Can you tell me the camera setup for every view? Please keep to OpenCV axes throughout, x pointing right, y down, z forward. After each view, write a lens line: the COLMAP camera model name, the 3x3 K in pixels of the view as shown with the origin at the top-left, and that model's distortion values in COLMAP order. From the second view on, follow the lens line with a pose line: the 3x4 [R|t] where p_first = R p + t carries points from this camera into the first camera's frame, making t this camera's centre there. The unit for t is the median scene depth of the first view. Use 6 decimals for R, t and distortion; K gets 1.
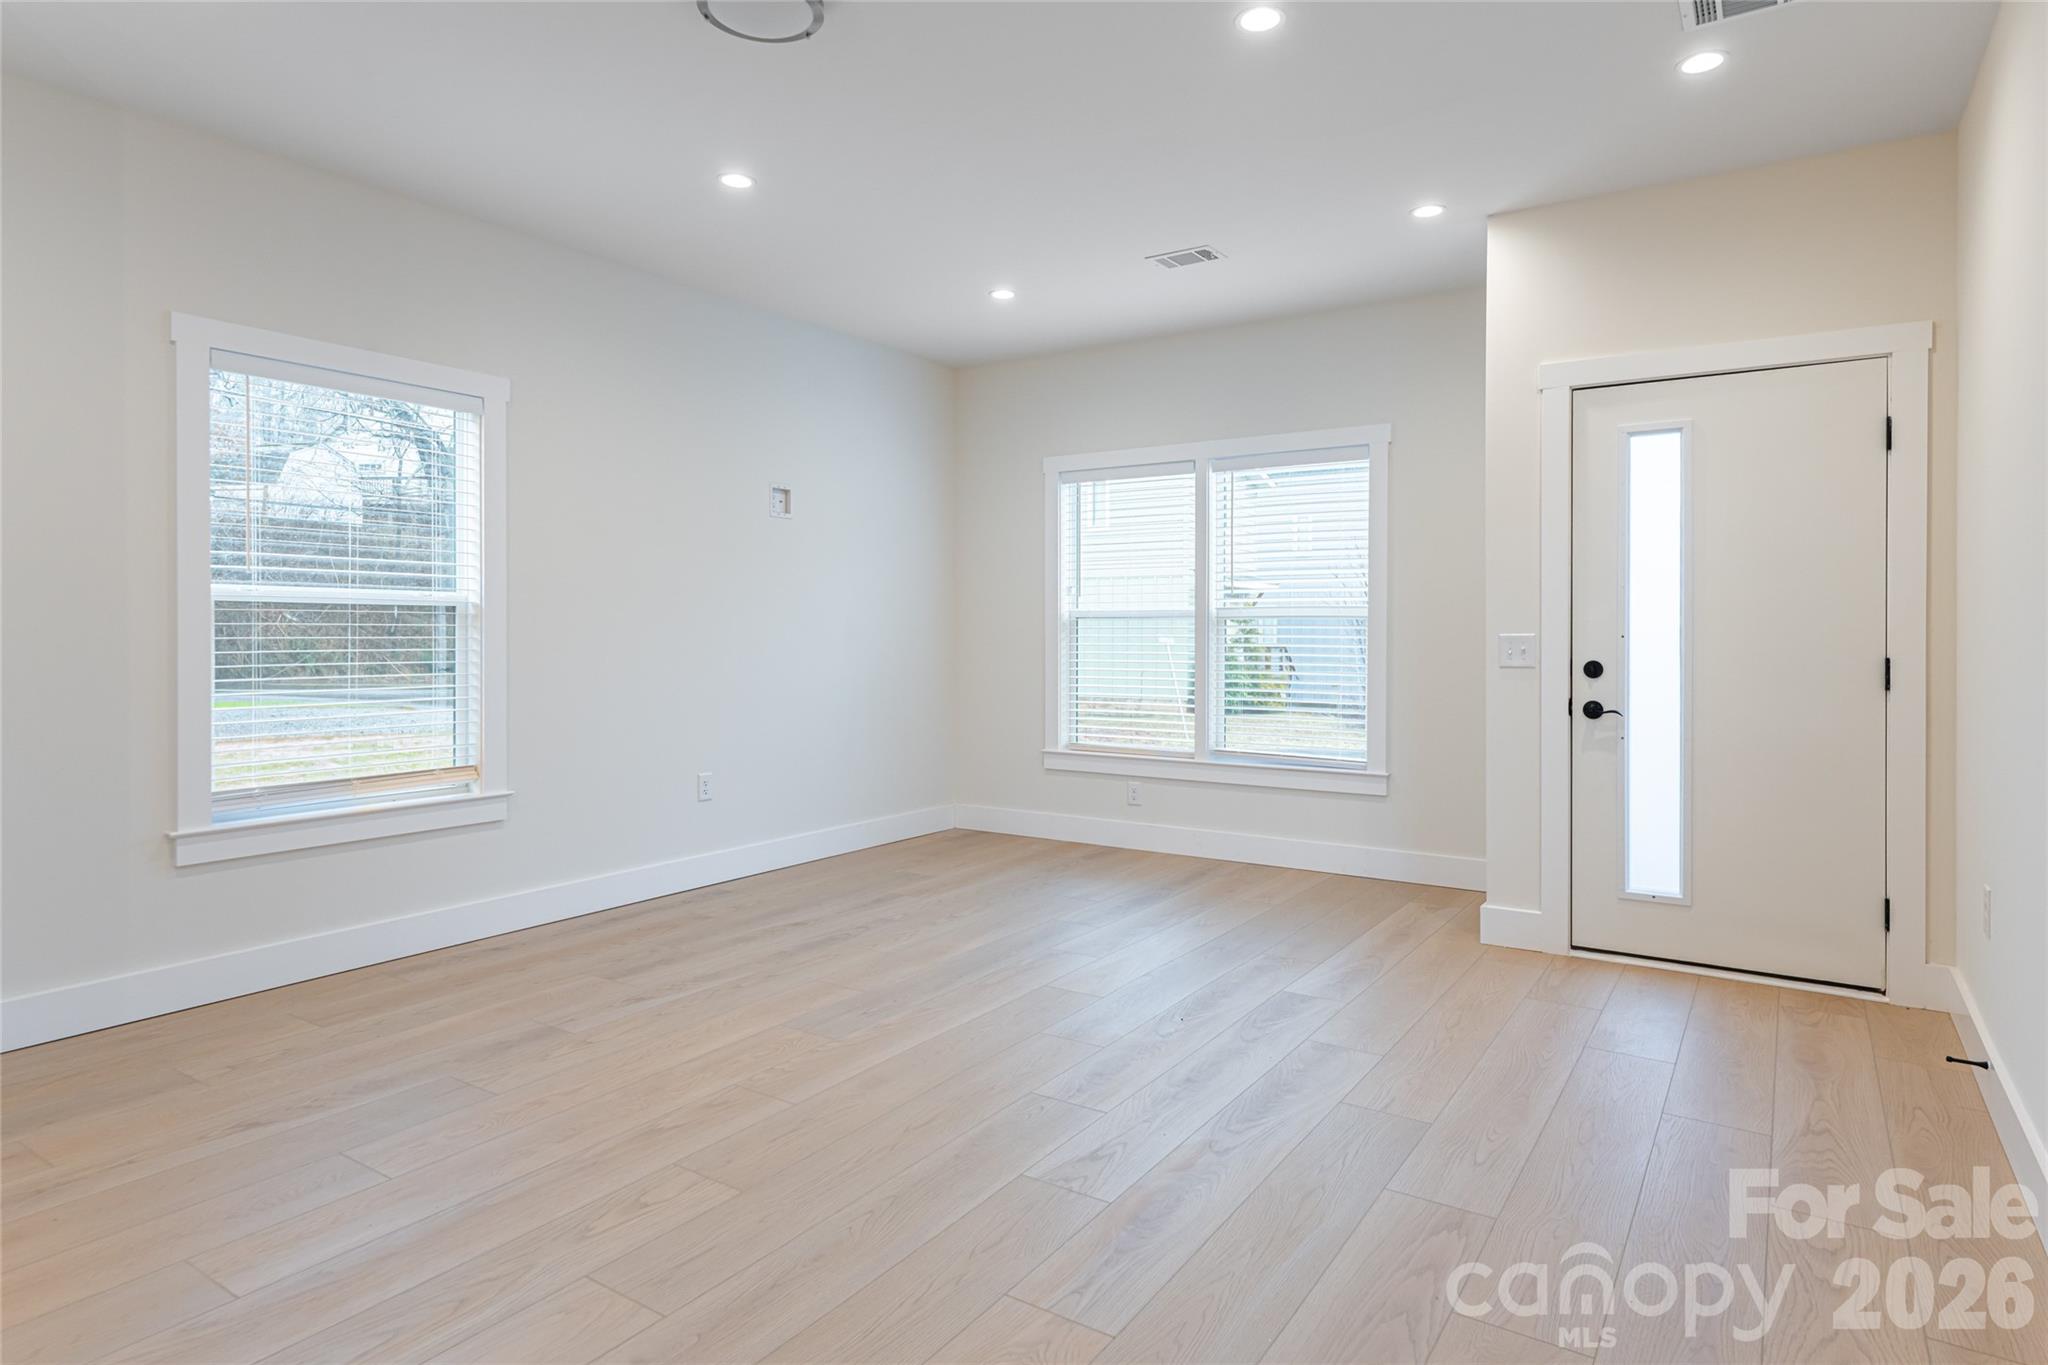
lens RADIAL K [[1161.6, 0, 1031.4], [0, 1161.6, 636.8], [0, 0, 1]] dist [0.002358, 0.000231]
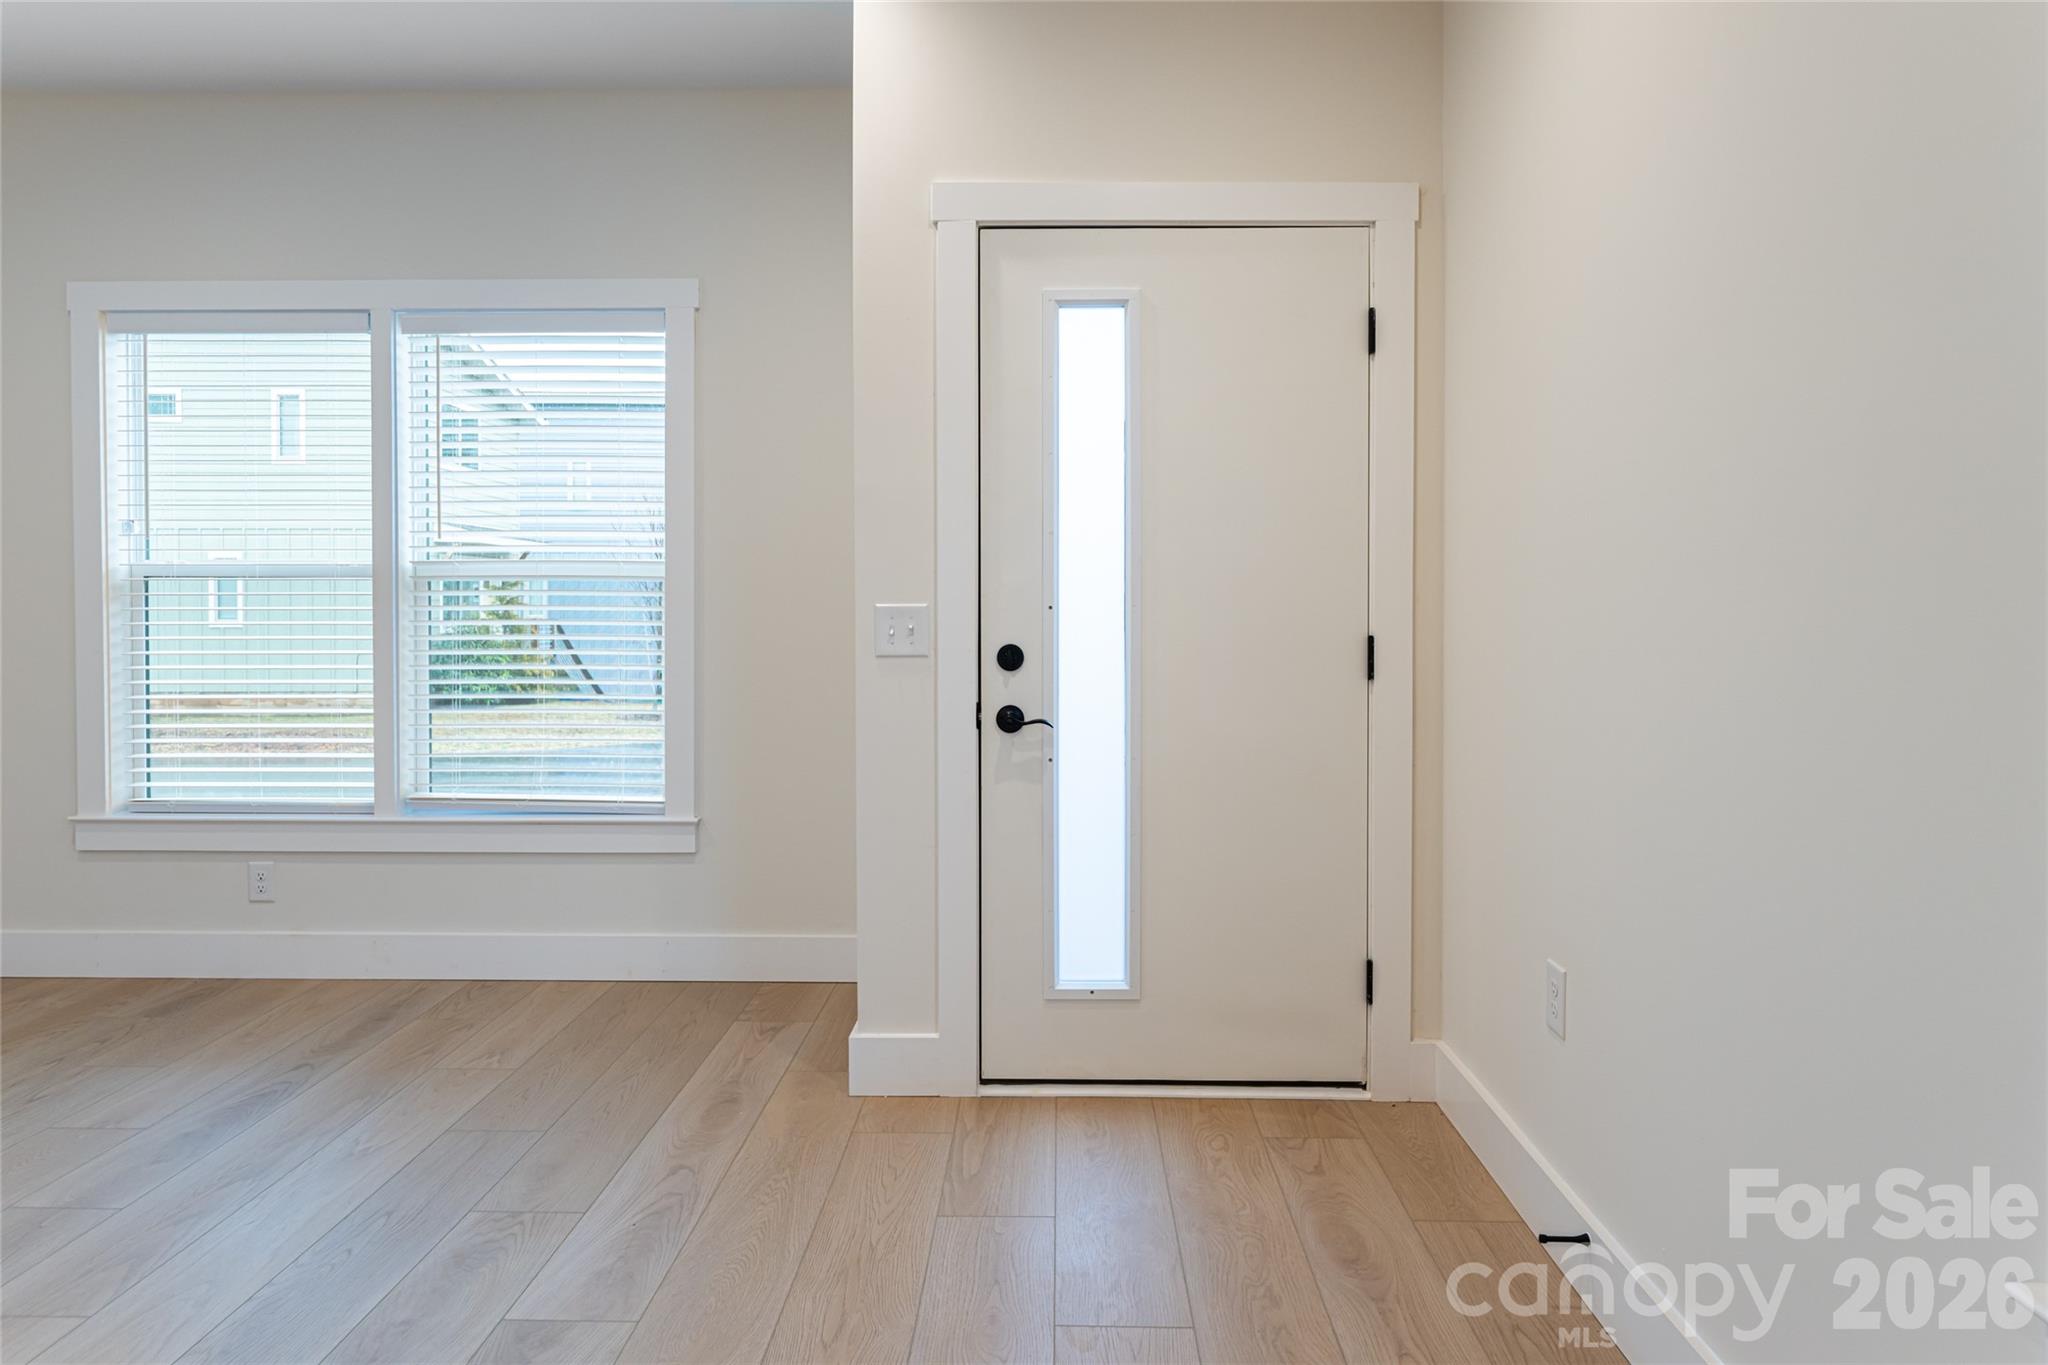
lens RADIAL K [[1272.9, 0, 1027.8], [0, 1272.9, 622.5], [0, 0, 1]] dist [0.002162, -0.002008]
pose [[0.844380, -0.009837, 0.535654, 0.082643], [0.003026, 0.999903, 0.013592, -0.001313], [-0.535735, -0.009856, 0.844328, 0.301169]]
